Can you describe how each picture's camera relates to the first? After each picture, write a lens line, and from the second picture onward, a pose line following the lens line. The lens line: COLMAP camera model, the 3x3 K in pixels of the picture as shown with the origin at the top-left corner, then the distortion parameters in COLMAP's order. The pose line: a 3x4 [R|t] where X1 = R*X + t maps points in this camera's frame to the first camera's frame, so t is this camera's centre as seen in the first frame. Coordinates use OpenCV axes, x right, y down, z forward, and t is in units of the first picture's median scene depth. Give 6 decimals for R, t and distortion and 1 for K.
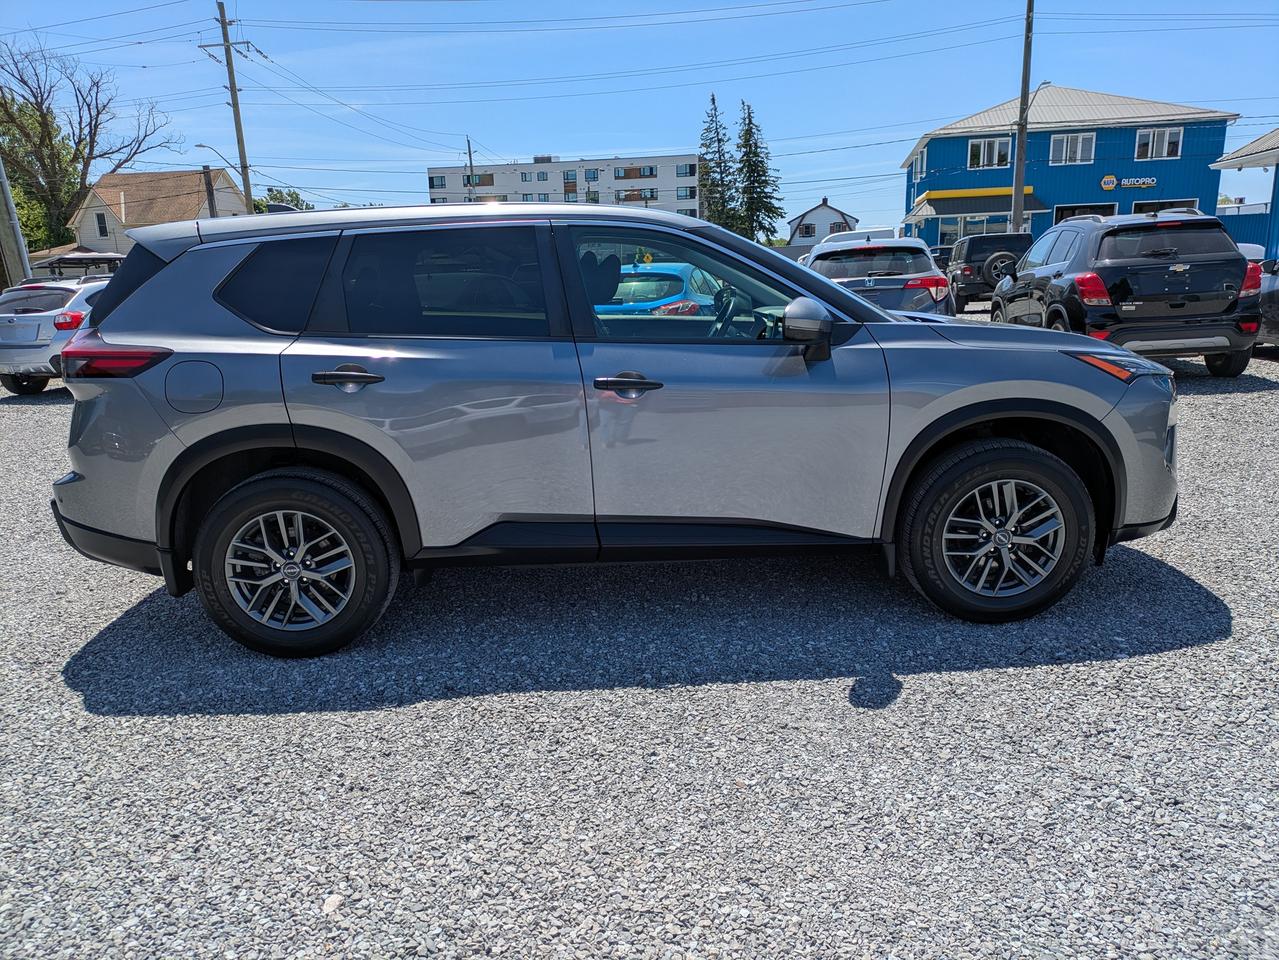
lens RADIAL K [[947.9, 0, 634.3], [0, 947.9, 483.7], [0, 0, 1]] dist [0.042490, -0.016424]
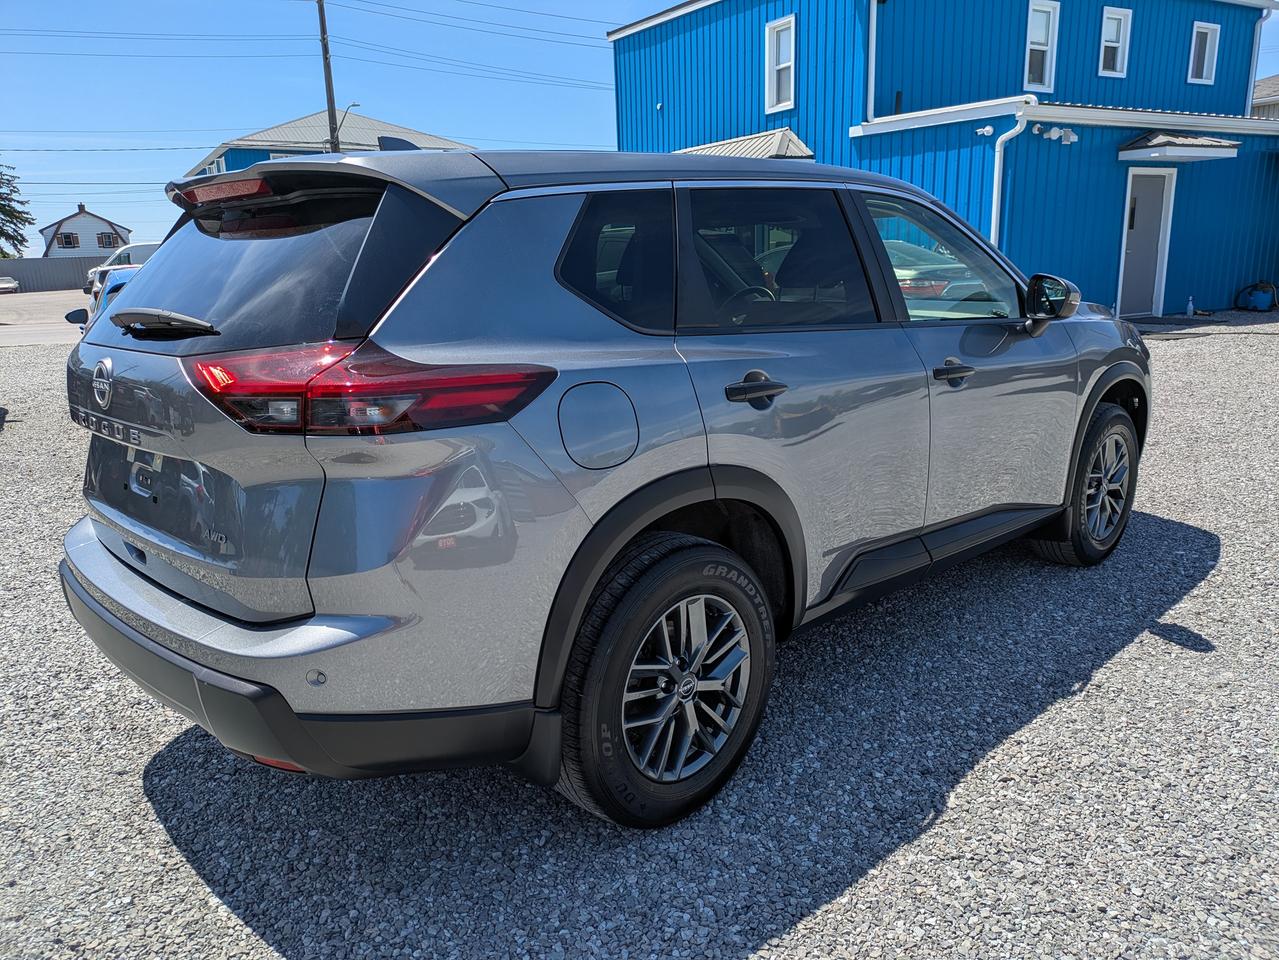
lens RADIAL K [[947.9, 0, 641.4], [0, 947.9, 473.9], [0, 0, 1]] dist [0.042490, -0.016424]
pose [[0.747841, -0.136669, 0.649658, -0.774185], [0.154186, 0.987578, 0.030269, -0.078526], [-0.645724, 0.077532, 0.759624, 0.492881]]
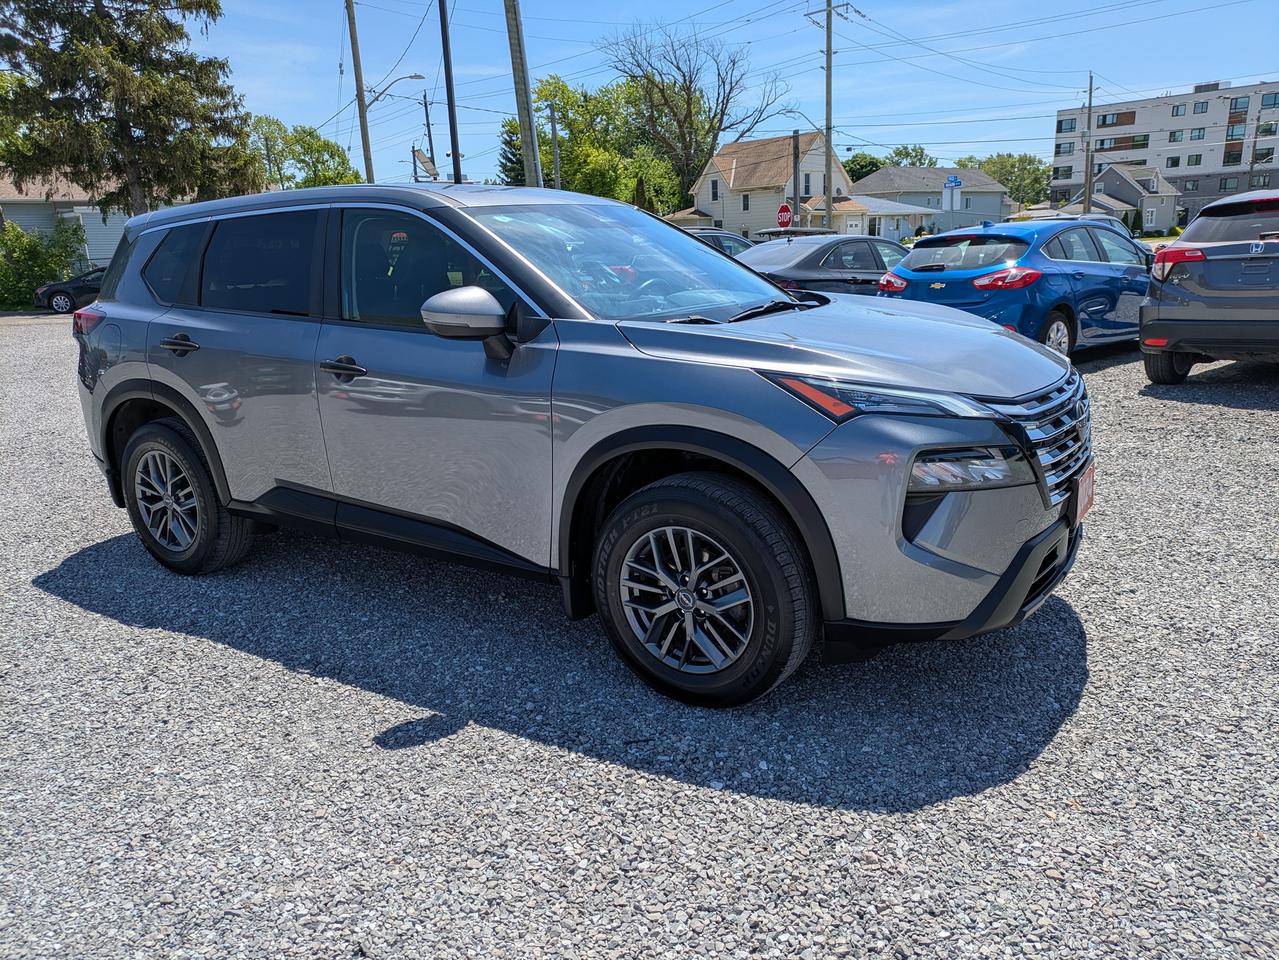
lens RADIAL K [[947.9, 0, 634.8], [0, 947.9, 483.9], [0, 0, 1]] dist [0.042490, -0.016424]
pose [[0.811957, 0.143960, -0.565687, 0.786472], [-0.118351, 0.989583, 0.081963, -0.097874], [0.571594, 0.000399, 0.820537, 0.332202]]
